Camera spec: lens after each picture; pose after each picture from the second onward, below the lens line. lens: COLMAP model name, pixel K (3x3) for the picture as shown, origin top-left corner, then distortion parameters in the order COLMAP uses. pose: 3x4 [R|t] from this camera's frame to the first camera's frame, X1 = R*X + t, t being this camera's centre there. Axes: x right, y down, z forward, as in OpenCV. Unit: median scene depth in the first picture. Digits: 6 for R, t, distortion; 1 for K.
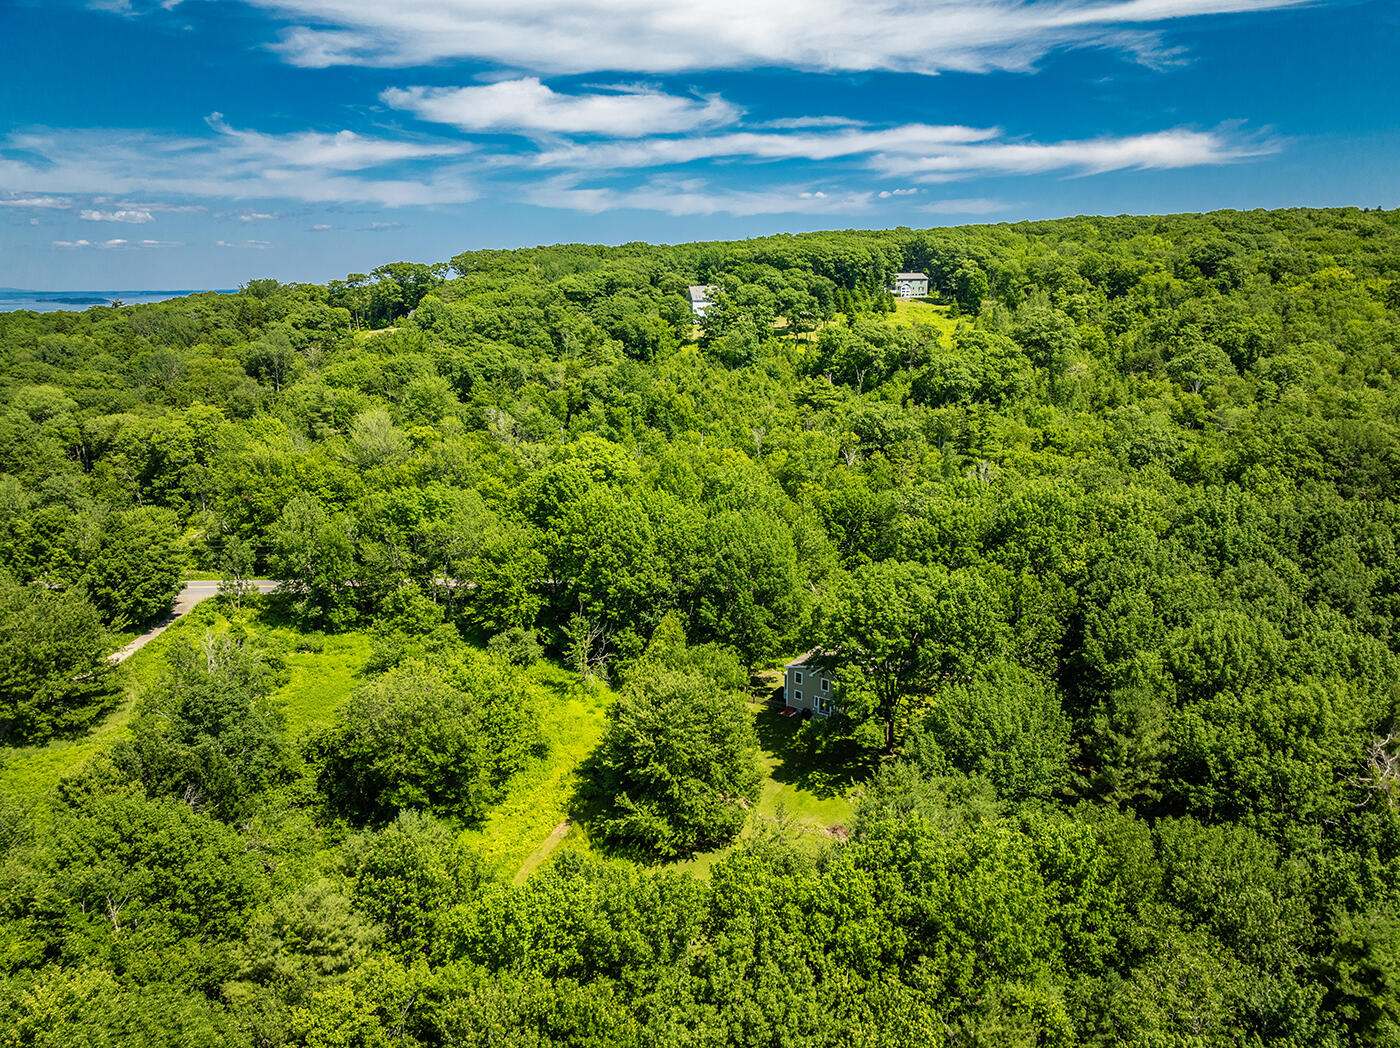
lens RADIAL K [[976.2, 0, 700.0], [0, 976.2, 524.0], [0, 0, 1]] dist [-0.064078, 0.000527]
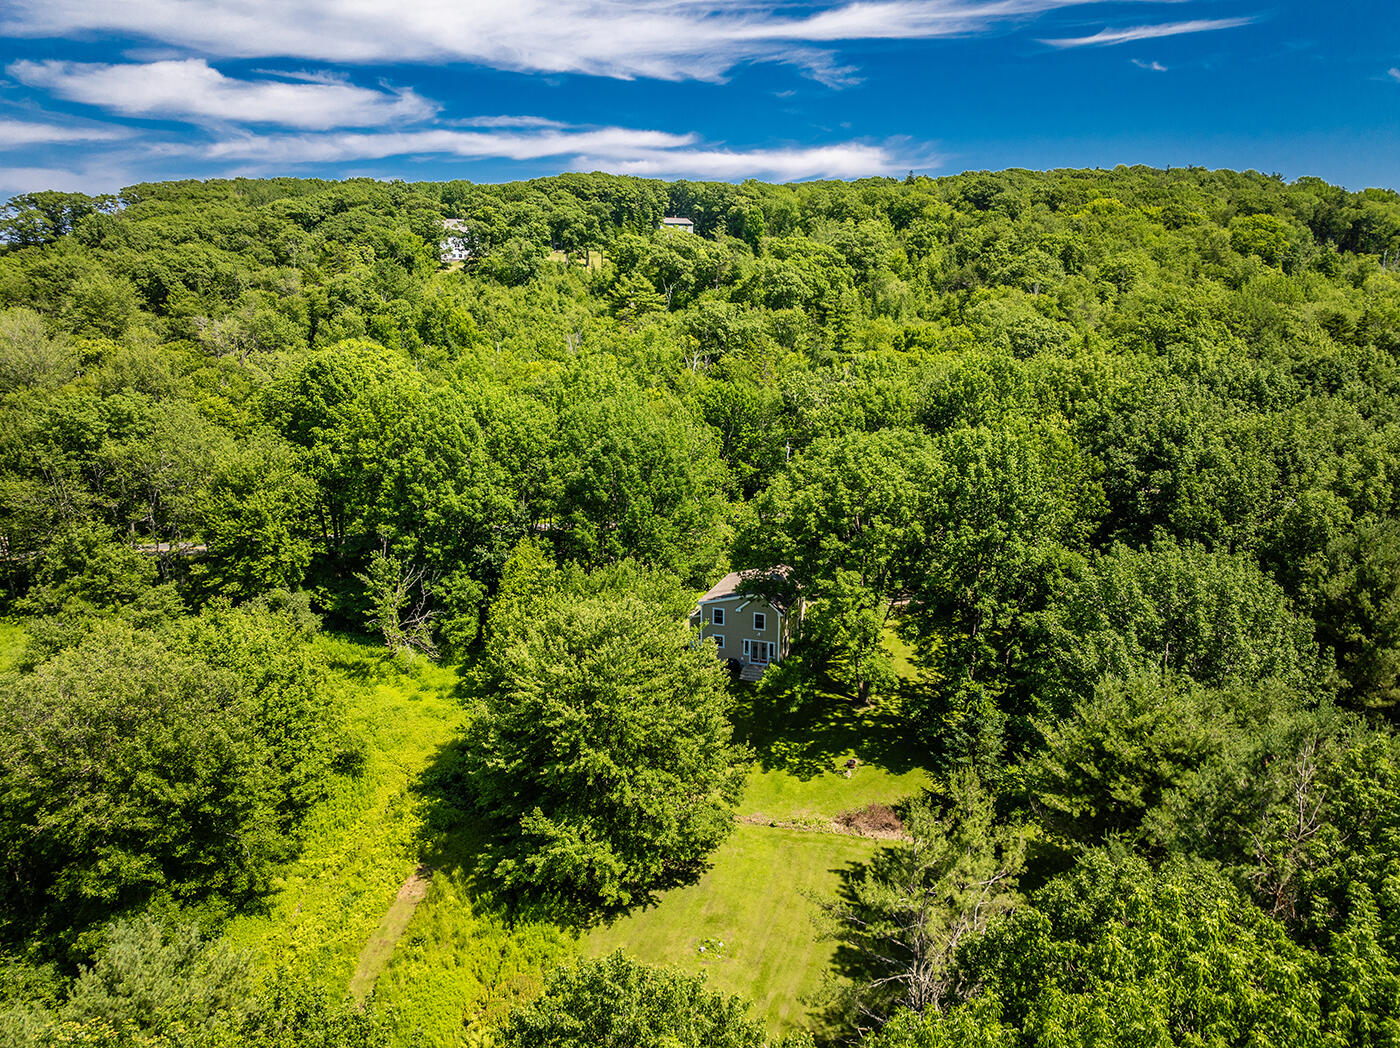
lens RADIAL K [[996.4, 0, 700.0], [0, 996.4, 524.0], [0, 0, 1]] dist [-0.020301, 0.004451]
pose [[0.962414, -0.065040, 0.263683, -0.092283], [0.064310, 0.997865, 0.011411, 0.077312], [-0.263862, 0.005975, 0.964542, 0.289205]]
